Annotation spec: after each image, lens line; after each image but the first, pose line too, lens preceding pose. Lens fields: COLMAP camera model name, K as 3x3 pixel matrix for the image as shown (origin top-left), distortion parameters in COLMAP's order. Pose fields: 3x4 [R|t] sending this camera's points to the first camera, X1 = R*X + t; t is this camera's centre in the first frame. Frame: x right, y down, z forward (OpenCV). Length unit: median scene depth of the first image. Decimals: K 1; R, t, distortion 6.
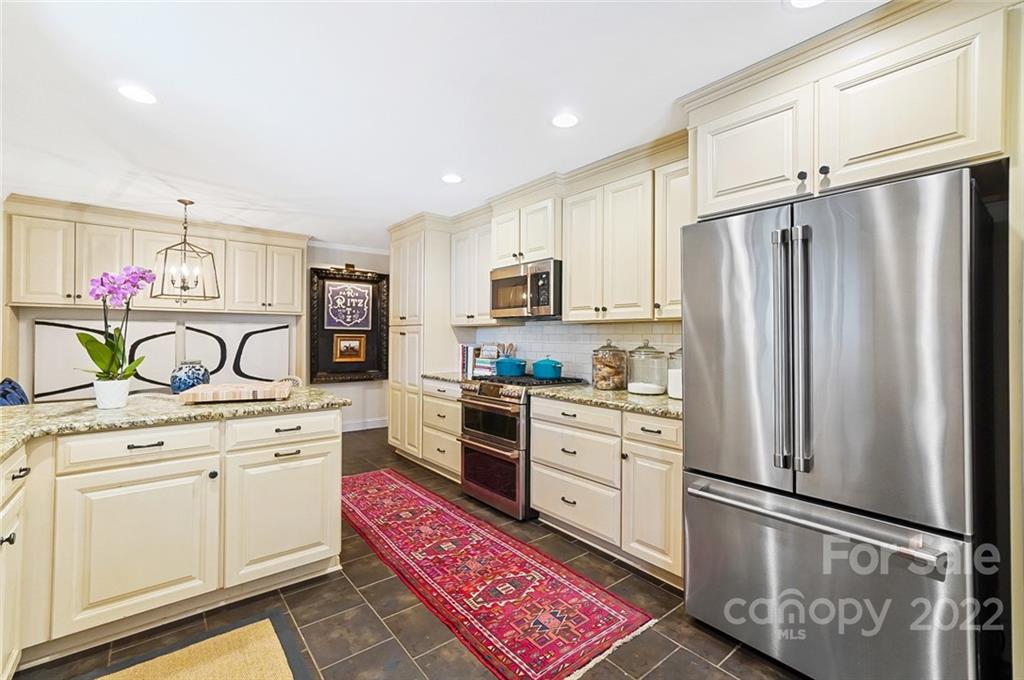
lens RADIAL K [[447.5, 0, 509.5], [0, 447.5, 332.2], [0, 0, 1]] dist [-0.010193, 0.009656]
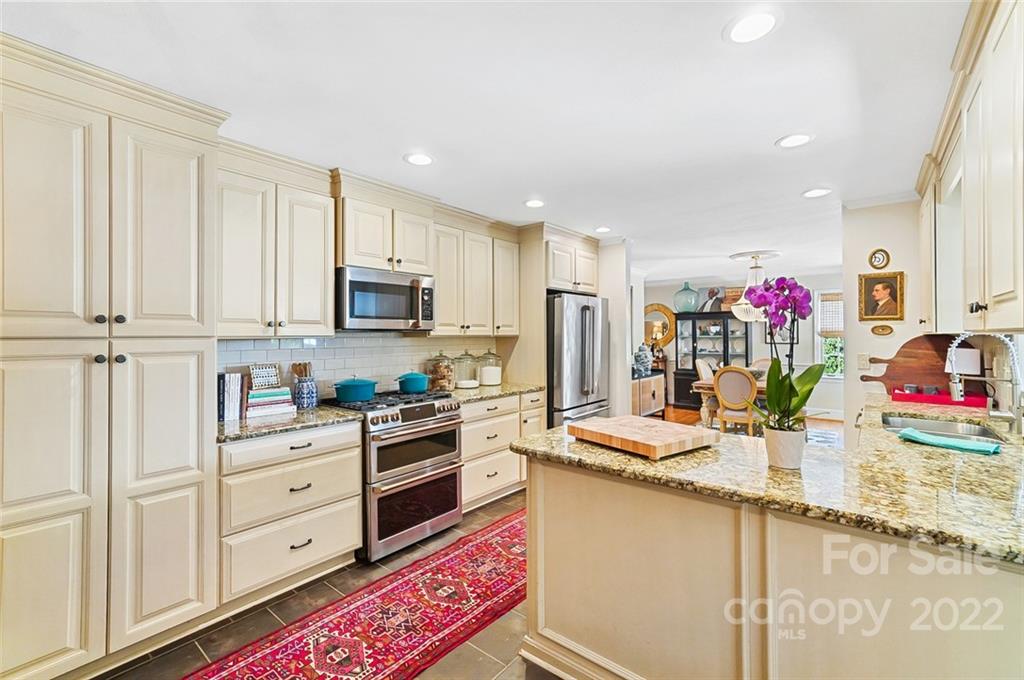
lens RADIAL K [[447.5, 0, 510.7], [0, 447.5, 331.2], [0, 0, 1]] dist [-0.010193, 0.009656]
pose [[-0.206278, 0.000739, 0.978493, -0.984071], [-0.008370, 0.999962, -0.002519, -0.033524], [-0.978458, -0.008710, -0.206264, 1.035091]]
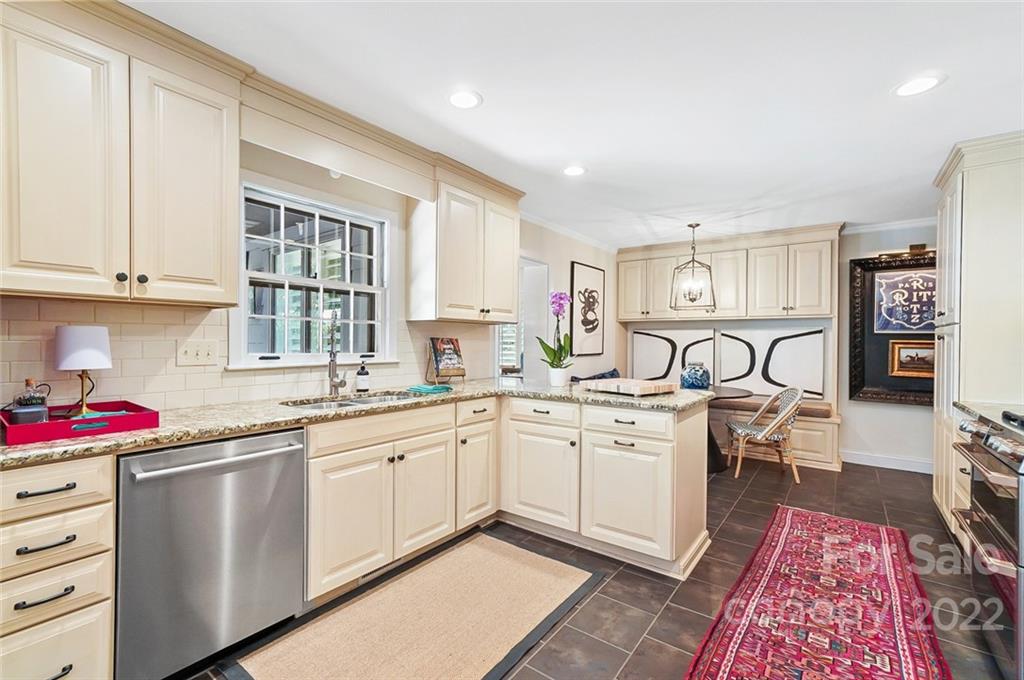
lens RADIAL K [[447.5, 0, 505.4], [0, 447.5, 343.6], [0, 0, 1]] dist [-0.010193, 0.009656]
pose [[0.243272, 0.004255, -0.969949, 0.347258], [0.001341, 0.999988, 0.004723, 0.011025], [0.969957, -0.002449, 0.243263, 0.298589]]
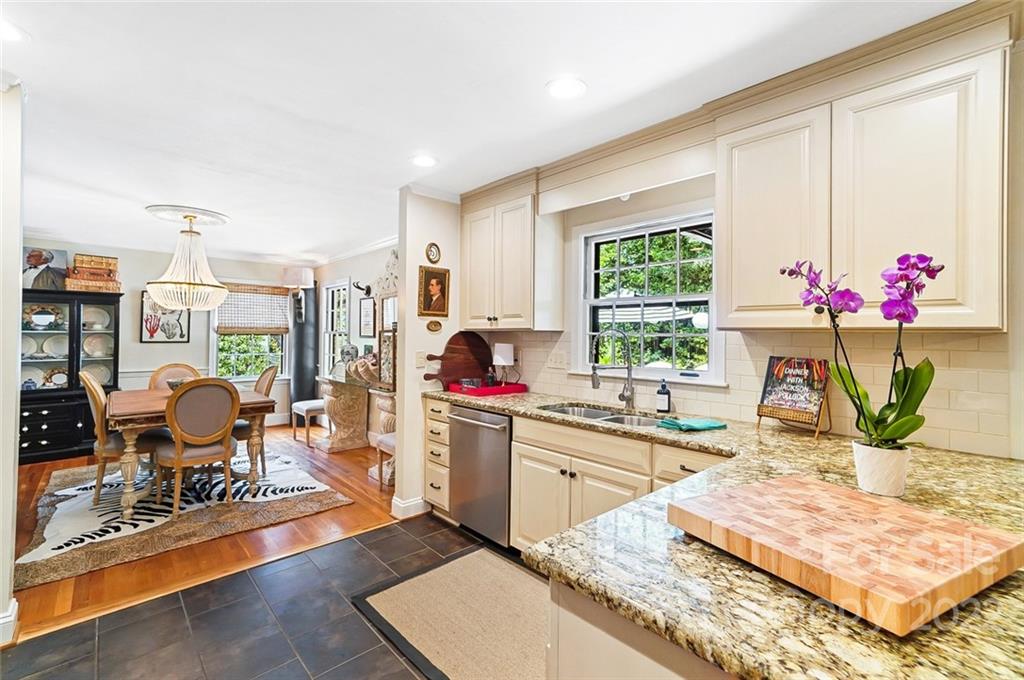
lens RADIAL K [[447.5, 0, 516.5], [0, 447.5, 331.9], [0, 0, 1]] dist [-0.010193, 0.009656]
pose [[-0.996430, -0.016094, -0.082874, -0.229713], [-0.014620, 0.999725, -0.018361, -0.016043], [0.083147, -0.017084, -0.996391, 1.007211]]
